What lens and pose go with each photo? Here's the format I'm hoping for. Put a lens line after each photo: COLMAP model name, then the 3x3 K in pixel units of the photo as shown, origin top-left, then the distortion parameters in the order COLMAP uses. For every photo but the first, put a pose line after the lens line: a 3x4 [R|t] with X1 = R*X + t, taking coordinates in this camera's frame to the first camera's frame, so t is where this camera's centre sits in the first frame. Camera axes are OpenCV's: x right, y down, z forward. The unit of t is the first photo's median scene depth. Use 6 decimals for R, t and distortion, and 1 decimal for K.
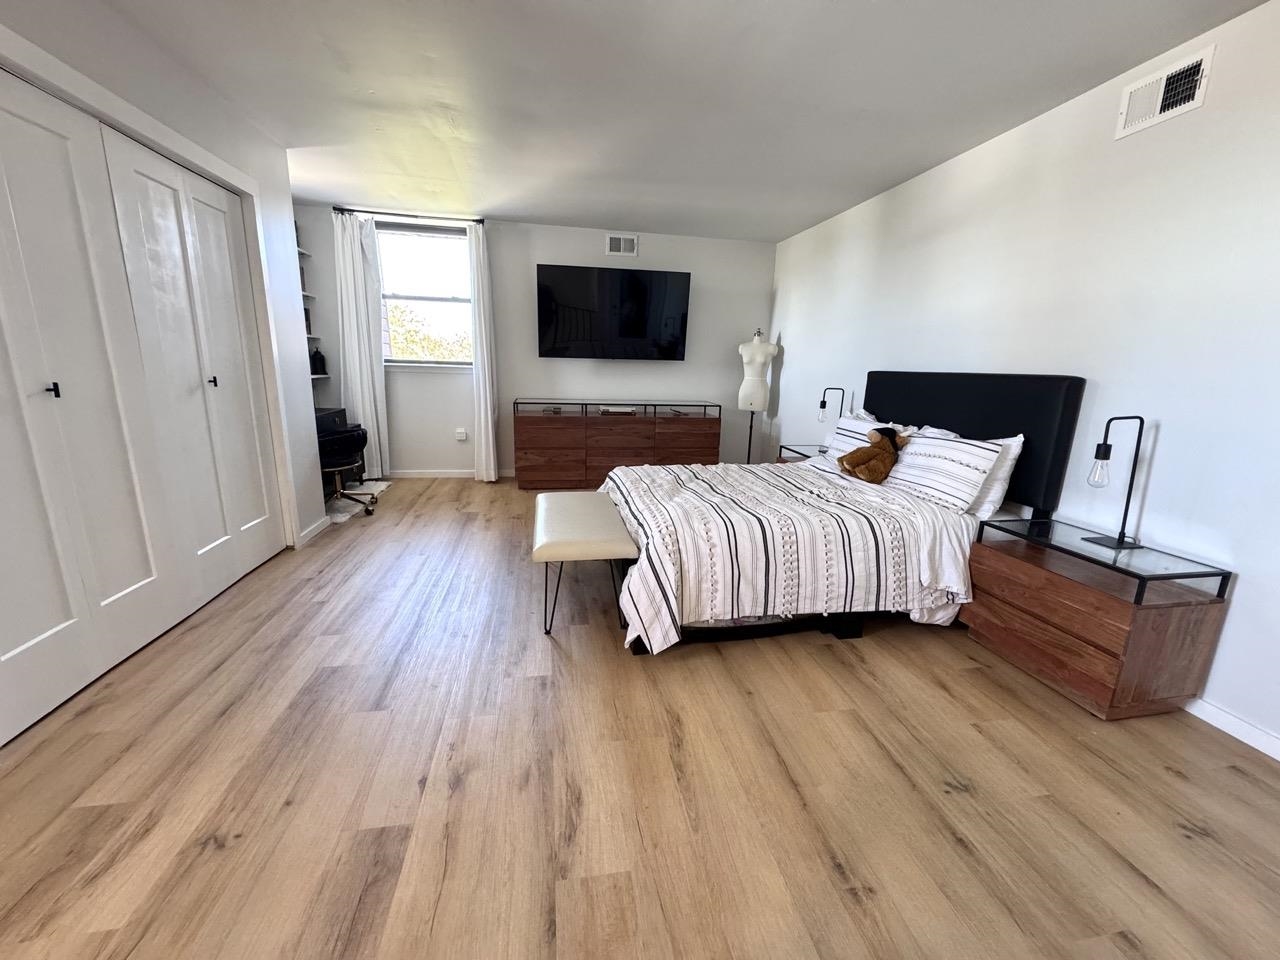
lens RADIAL K [[508.7, 0, 641.7], [0, 508.7, 481.8], [0, 0, 1]] dist [-0.002408, 0.000246]
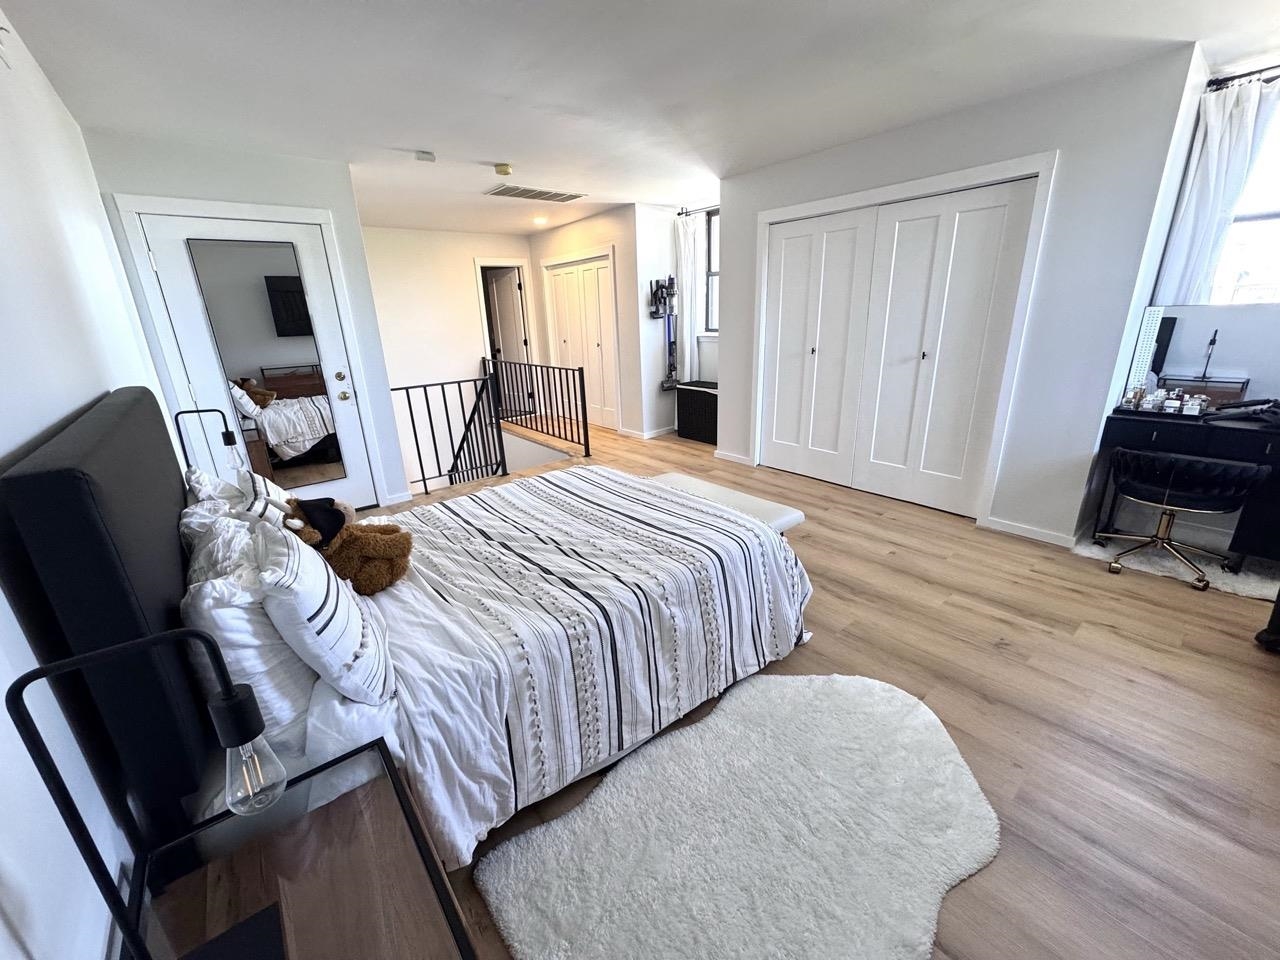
lens RADIAL K [[508.7, 0, 641.7], [0, 508.7, 481.8], [0, 0, 1]] dist [-0.002408, 0.000246]
pose [[-0.876417, 0.153126, -0.456559, 0.497506], [-0.097449, 0.872085, 0.479554, -0.489912], [0.471590, 0.464780, -0.749388, 1.855520]]
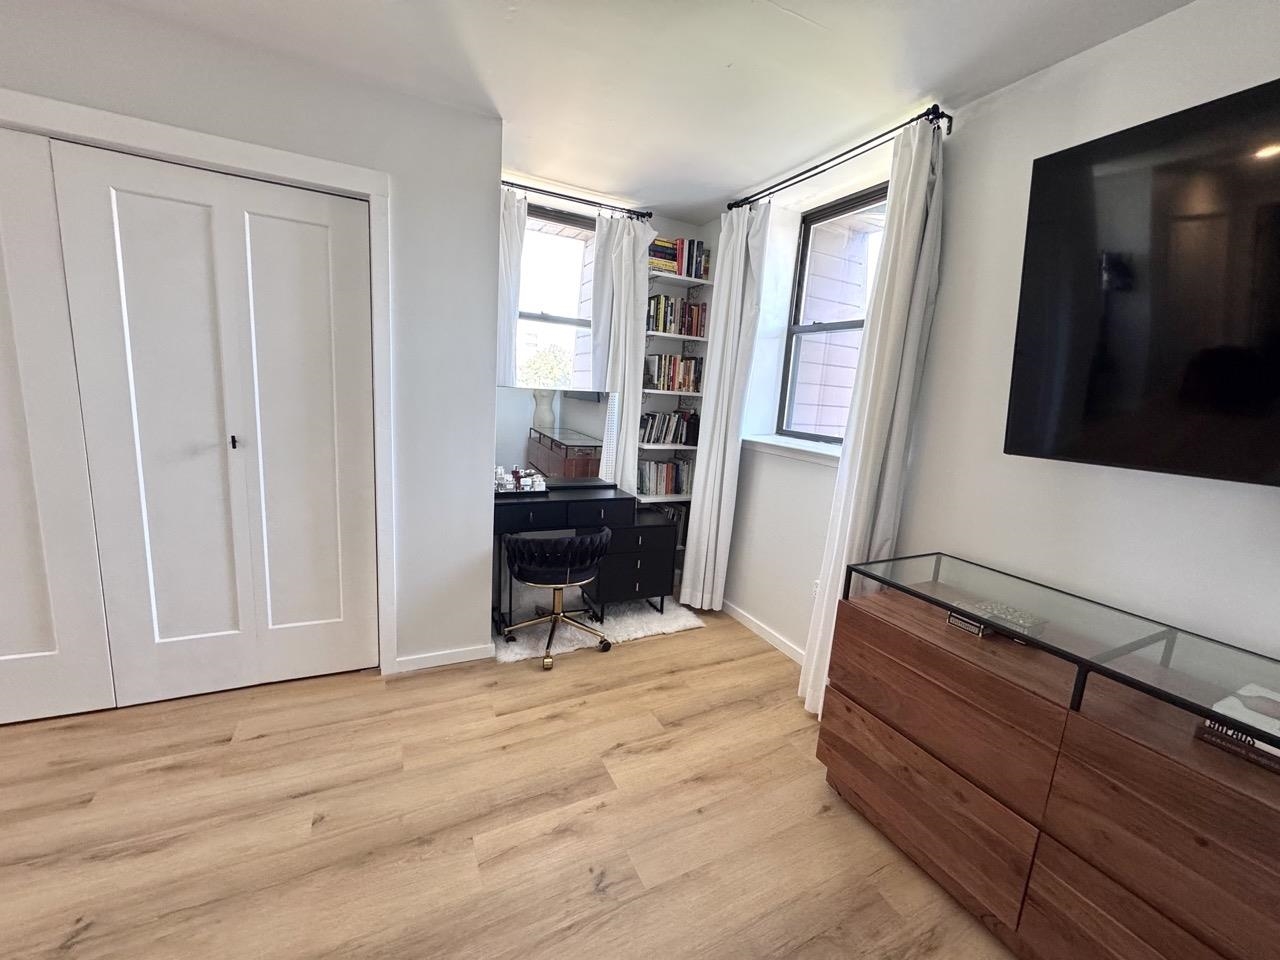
lens RADIAL K [[507.0, 0, 642.6], [0, 507.0, 479.3], [0, 0, 1]] dist [-0.002432, -0.000452]
pose [[0.281048, 0.153143, -0.947396, 0.084613], [-0.273025, 0.959153, 0.074050, -0.379168], [0.920038, 0.237852, 0.311380, 1.378774]]
